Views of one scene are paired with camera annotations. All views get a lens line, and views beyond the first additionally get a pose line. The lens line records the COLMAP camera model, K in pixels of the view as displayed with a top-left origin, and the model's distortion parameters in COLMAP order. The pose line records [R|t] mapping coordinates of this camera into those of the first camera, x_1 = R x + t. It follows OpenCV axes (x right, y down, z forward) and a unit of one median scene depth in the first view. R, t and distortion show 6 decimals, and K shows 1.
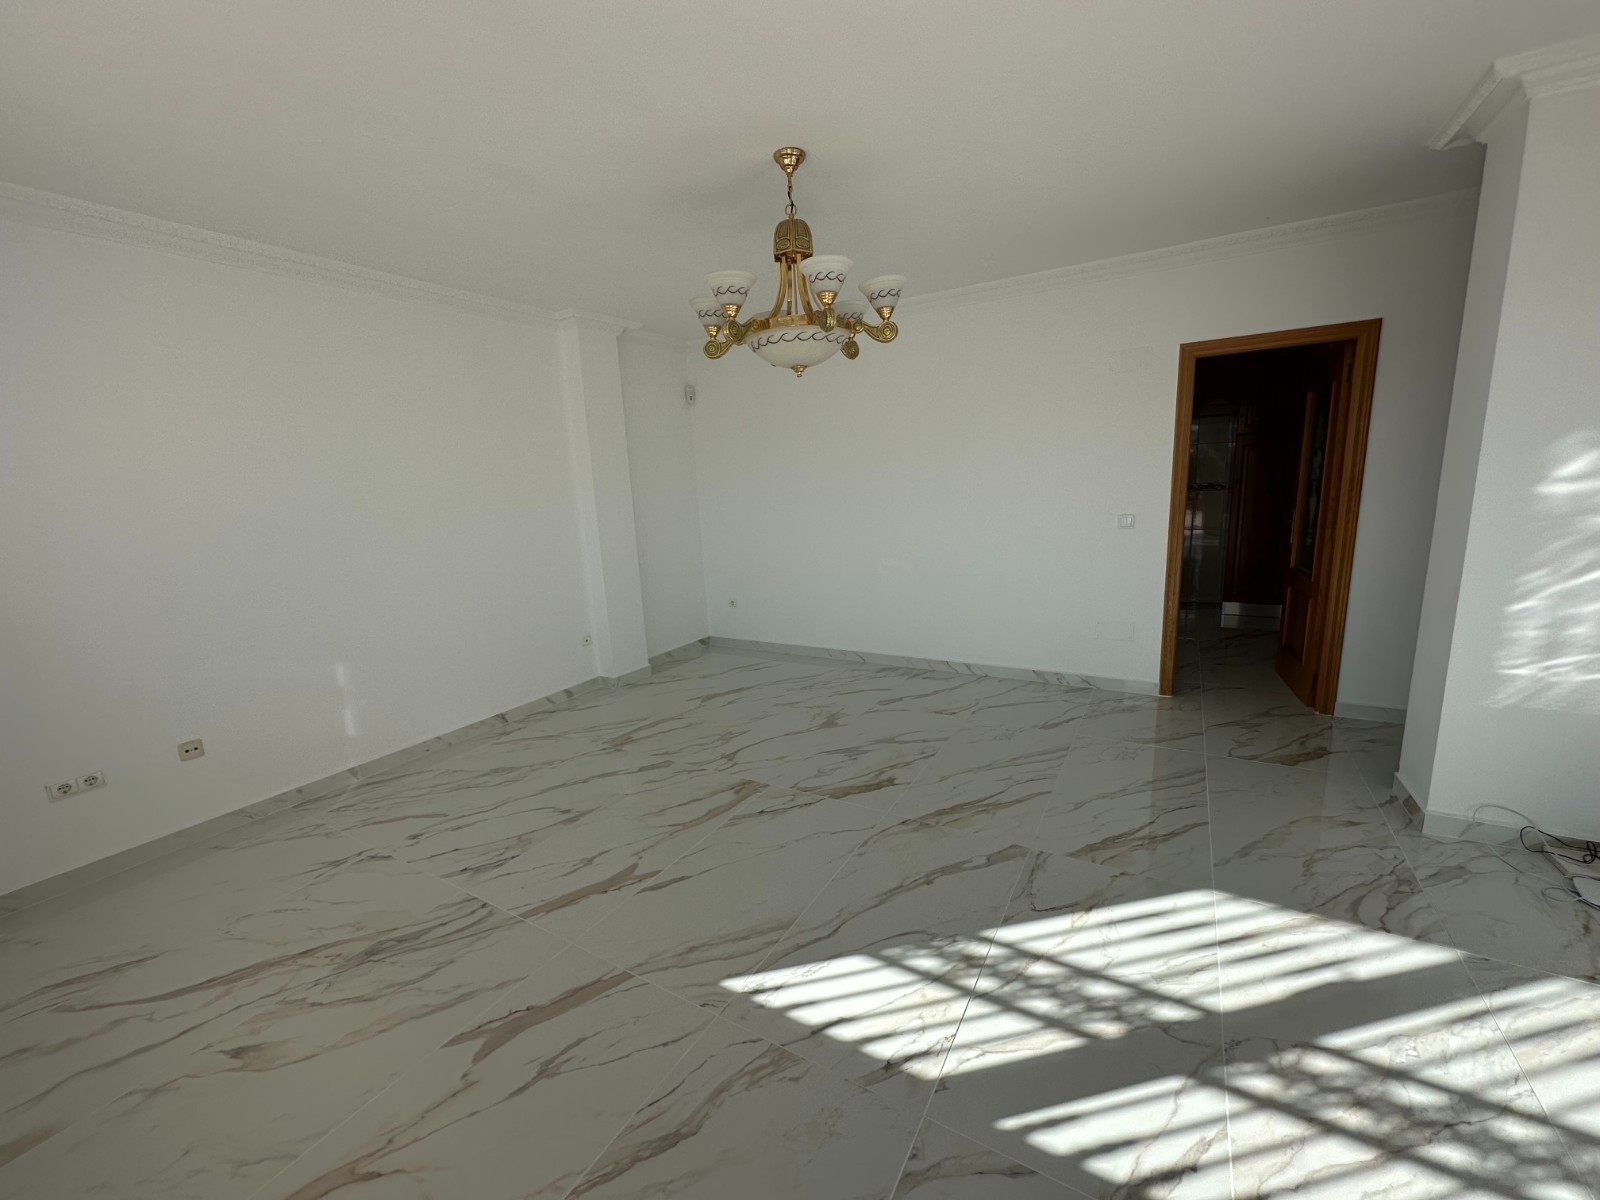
lens RADIAL K [[635.1, 0, 800.0], [0, 635.1, 600.0], [0, 0, 1]] dist [-0.002045, -0.000249]
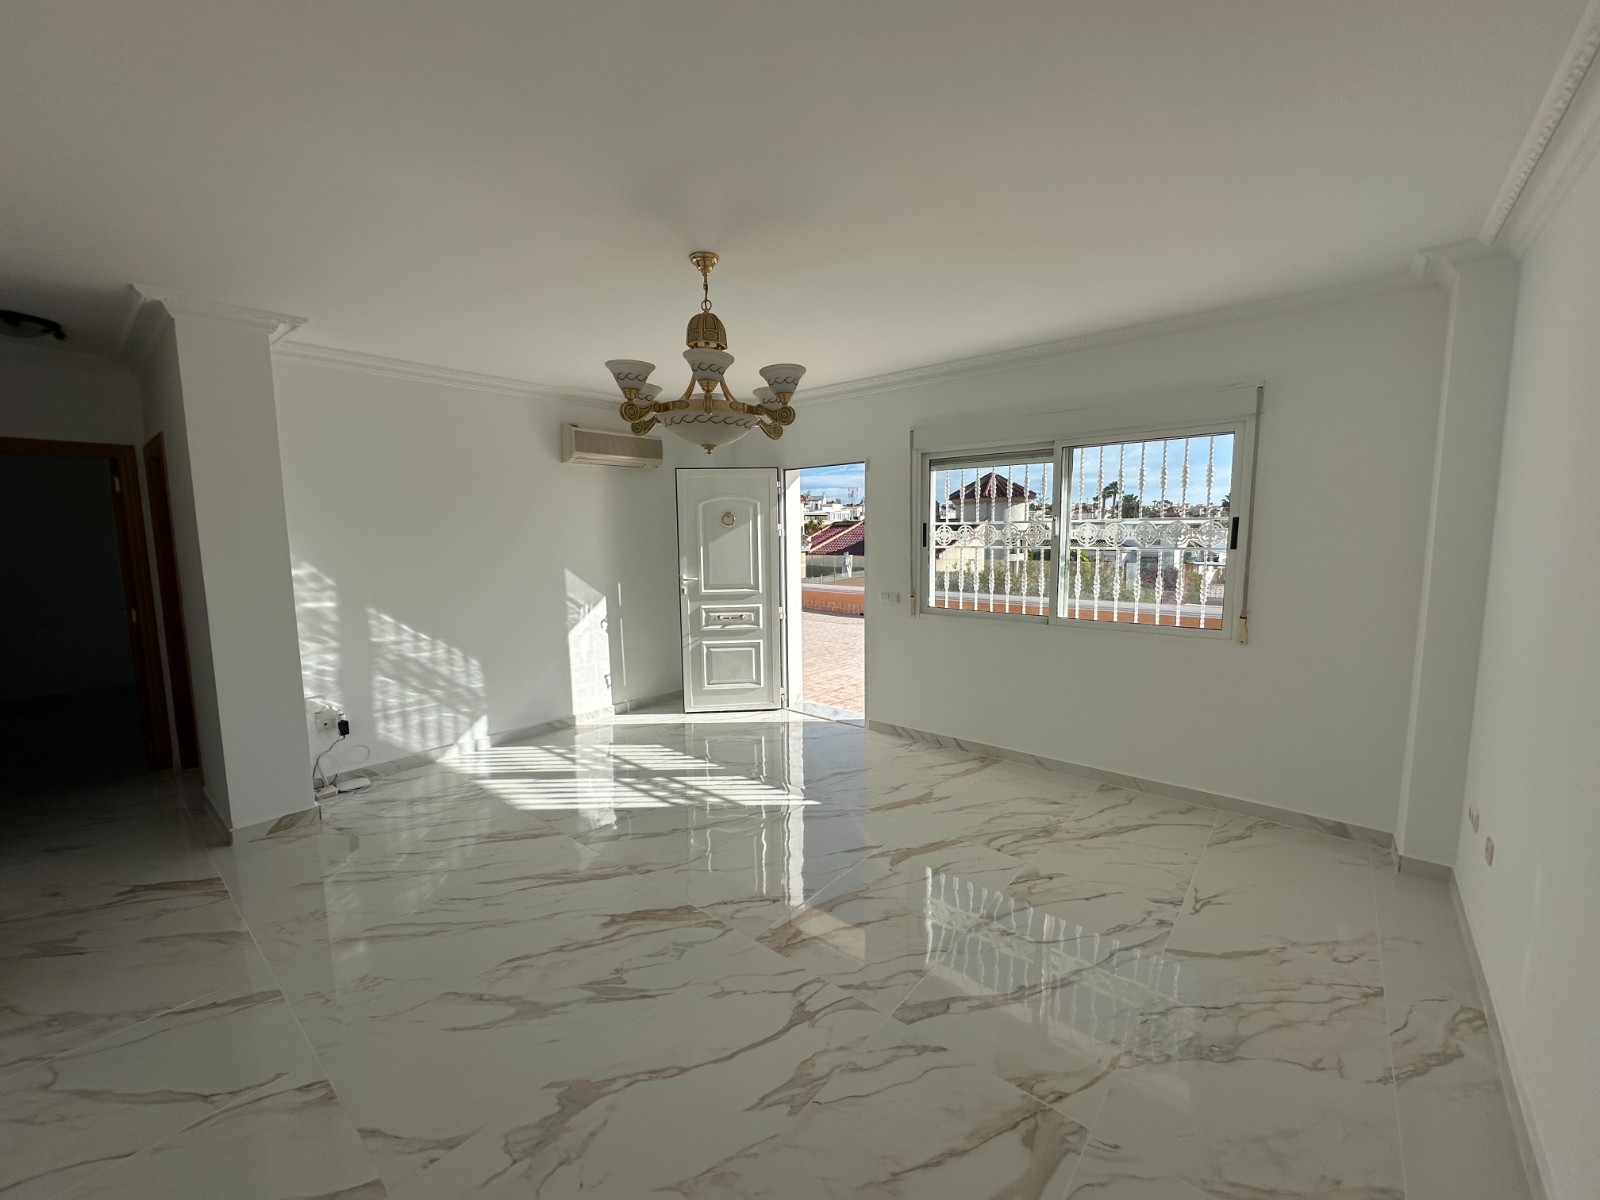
lens RADIAL K [[635.1, 0, 800.0], [0, 635.1, 600.0], [0, 0, 1]] dist [-0.002045, -0.000249]
pose [[-0.984928, 0.041638, 0.167878, -0.400007], [0.088663, 0.954914, 0.283333, -0.510857], [-0.148511, 0.293947, -0.944214, 2.576032]]
